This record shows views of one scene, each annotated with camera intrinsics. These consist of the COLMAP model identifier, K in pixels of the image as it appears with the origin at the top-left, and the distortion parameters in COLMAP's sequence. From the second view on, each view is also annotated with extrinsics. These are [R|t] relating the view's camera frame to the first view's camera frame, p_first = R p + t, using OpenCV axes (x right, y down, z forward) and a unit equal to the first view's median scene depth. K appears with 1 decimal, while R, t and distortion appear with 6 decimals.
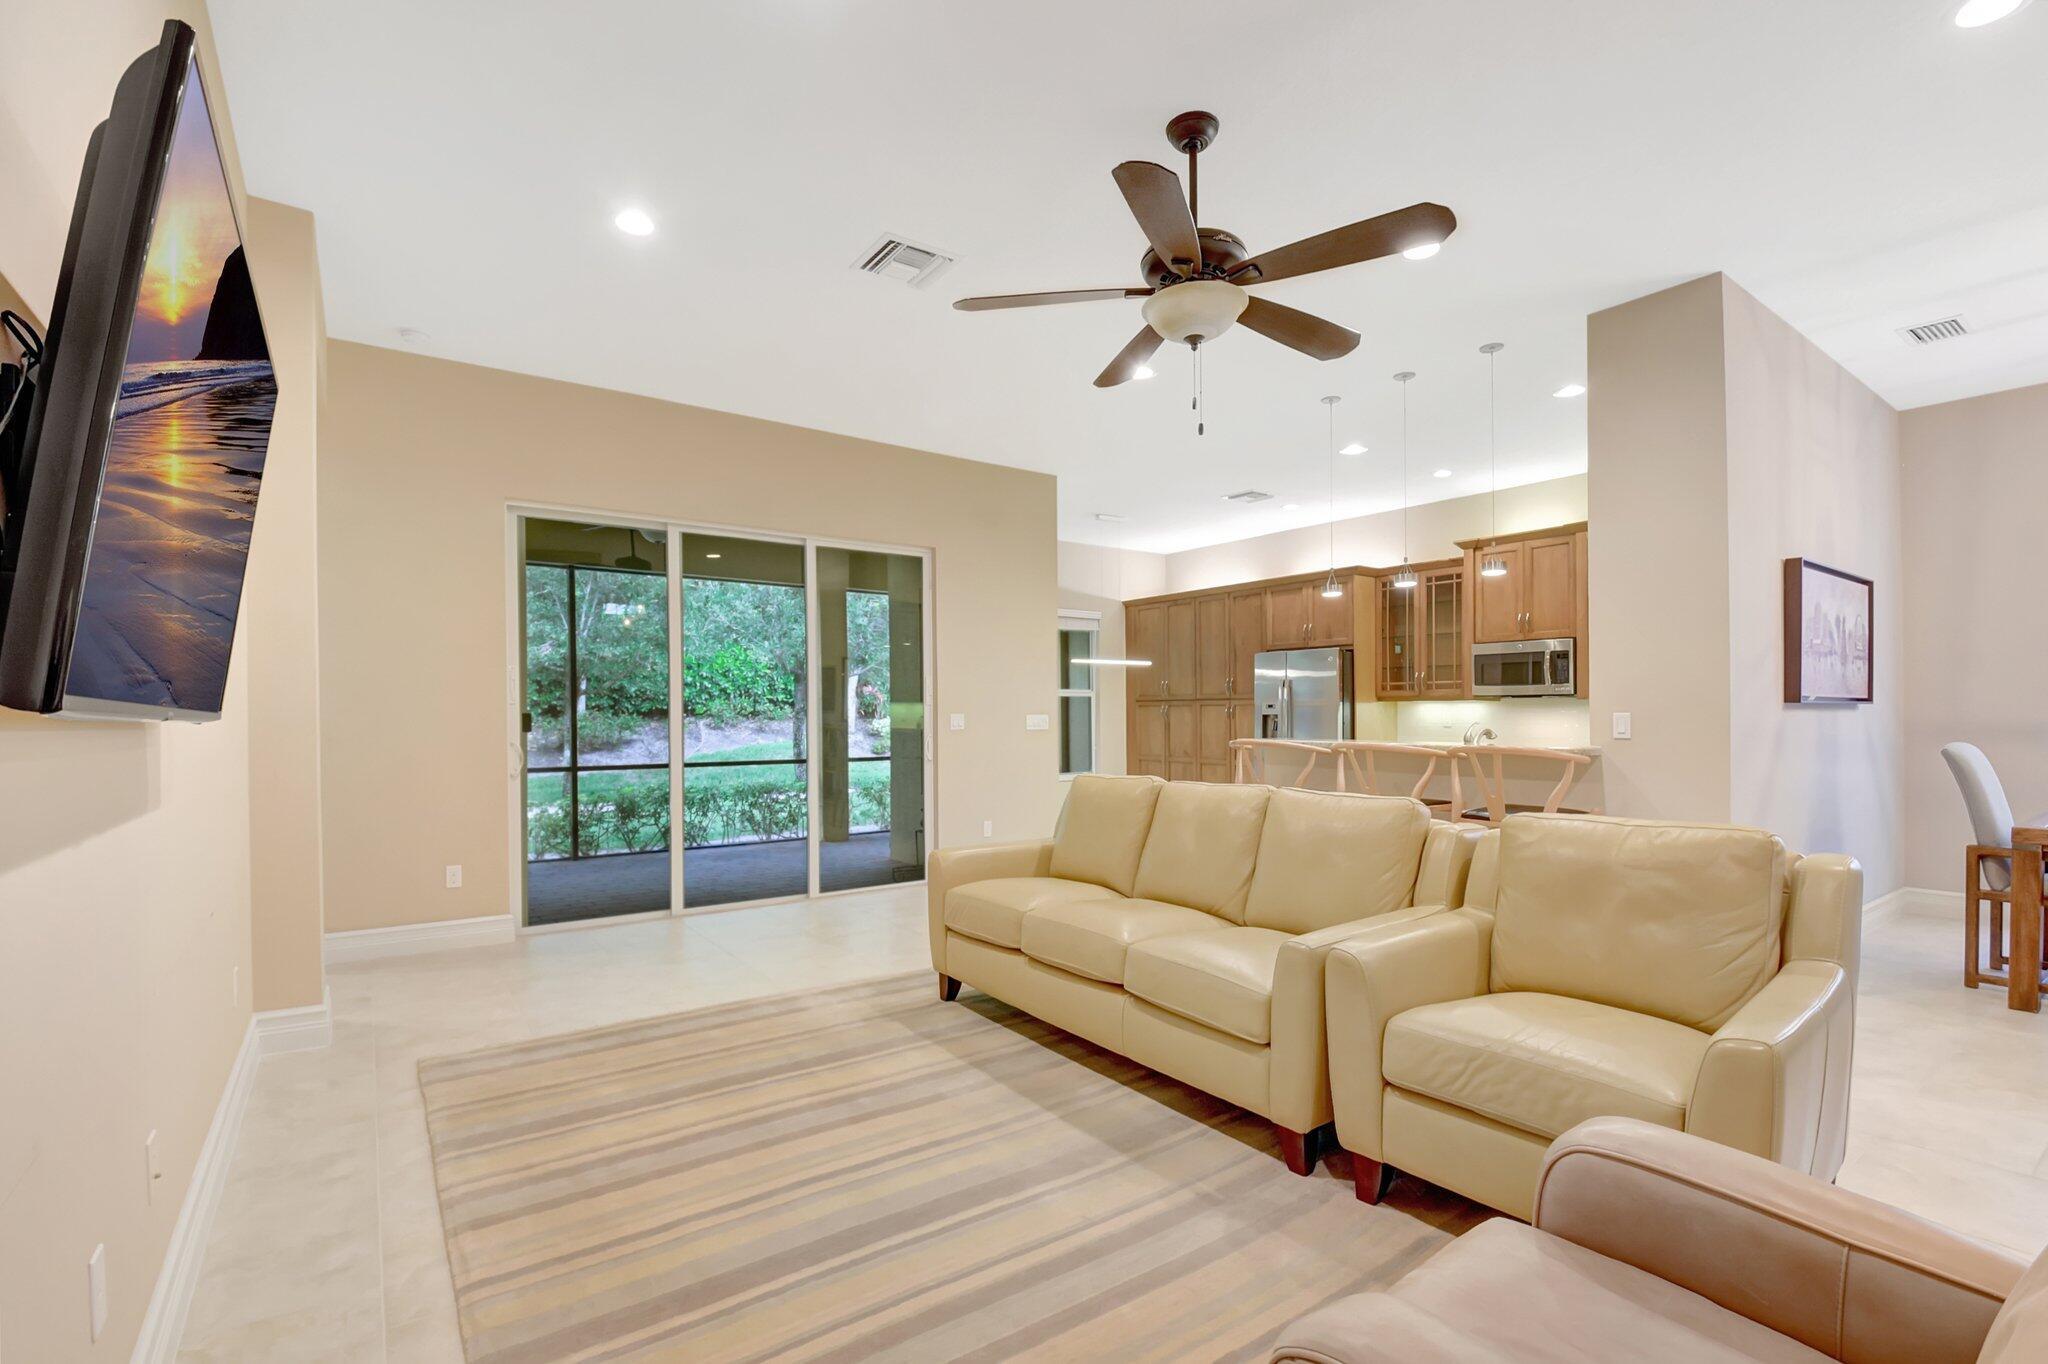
lens RADIAL K [[914.1, 0, 1013.1], [0, 914.1, 734.1], [0, 0, 1]] dist [0.067110, -0.055855]
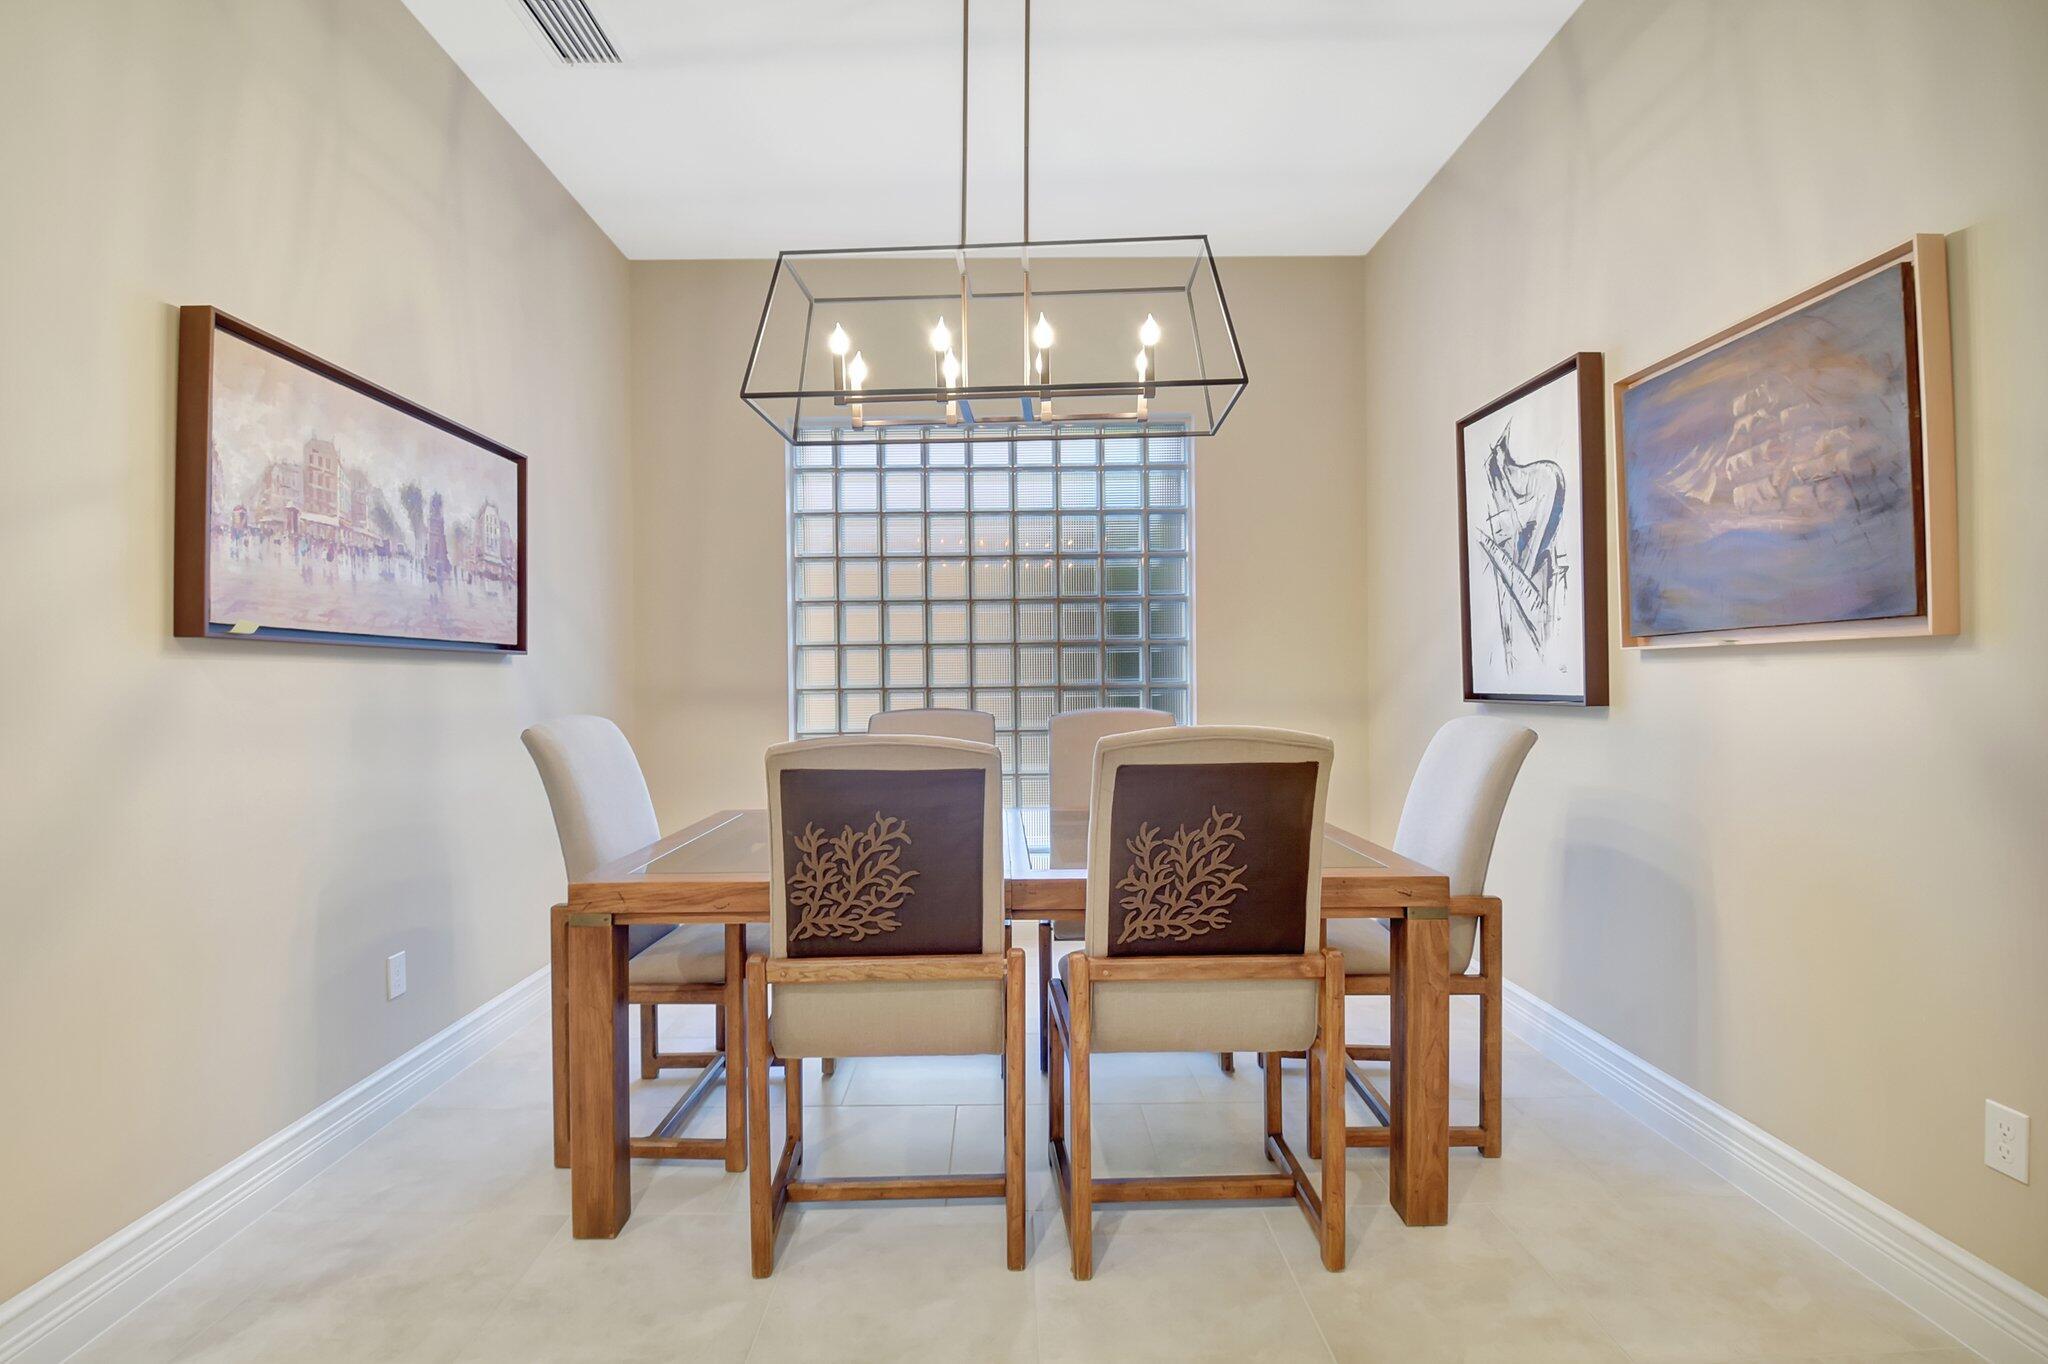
lens RADIAL K [[920.1, 0, 1002.3], [0, 920.1, 687.0], [0, 0, 1]] dist [0.029938, -0.031299]
pose [[0.576295, -0.014122, 0.817120, 0.303400], [0.034022, 0.999398, -0.006723, 0.001894], [-0.816533, 0.031675, 0.576429, 0.195734]]
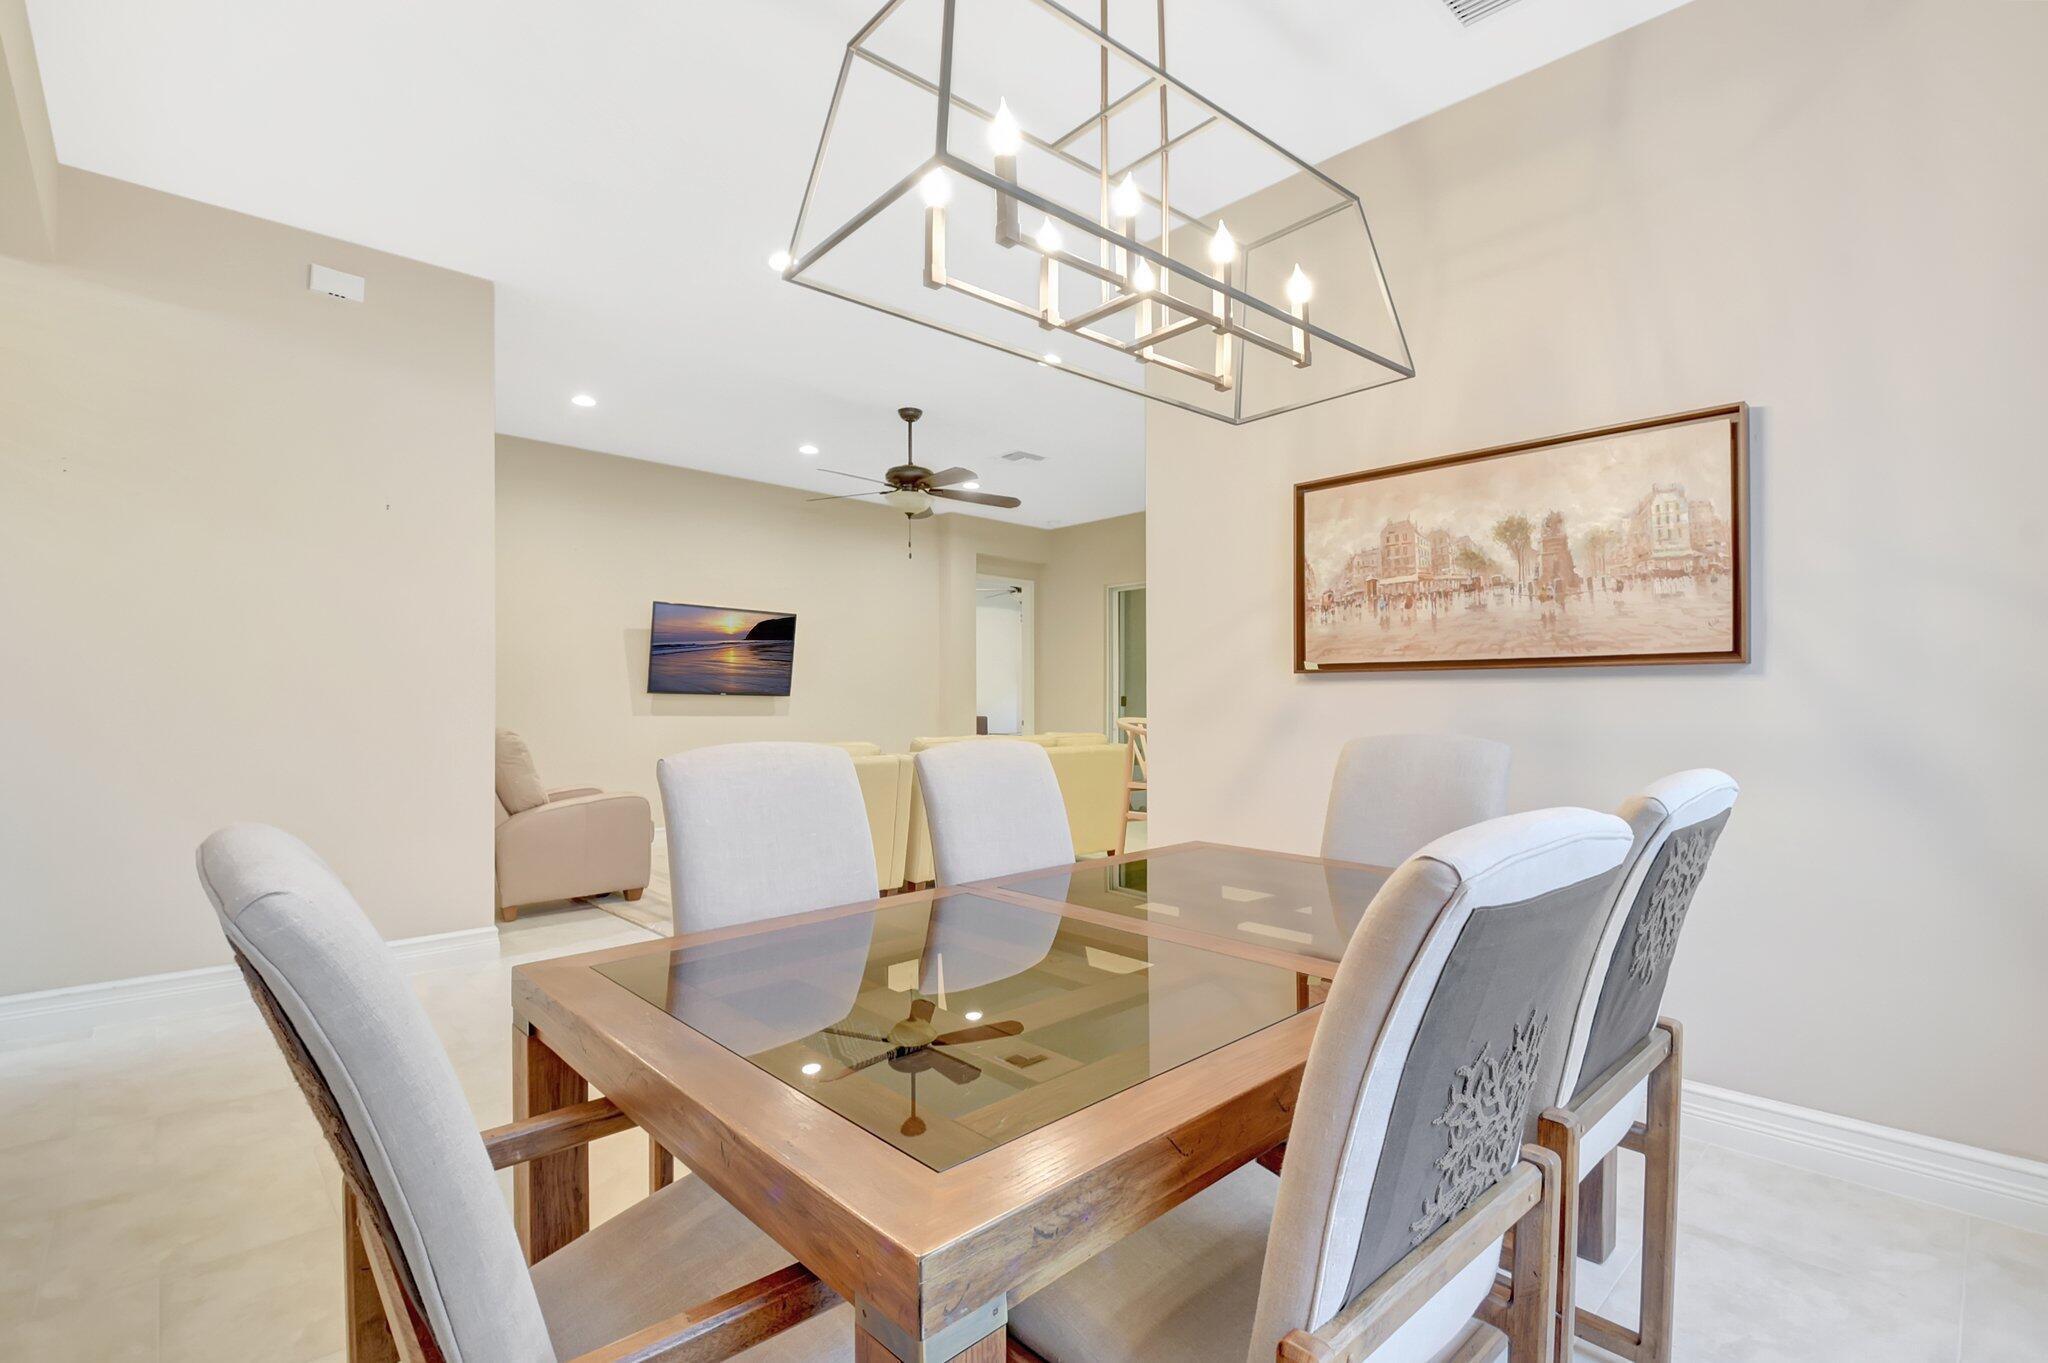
lens RADIAL K [[933.0, 0, 1020.1], [0, 933.0, 690.7], [0, 0, 1]] dist [0.001389, 0.000264]
pose [[0.127694, -0.002024, -0.991812, 0.678600], [-0.019065, 0.999808, -0.004495, -0.005012], [0.991630, 0.019483, 0.127631, 0.292686]]
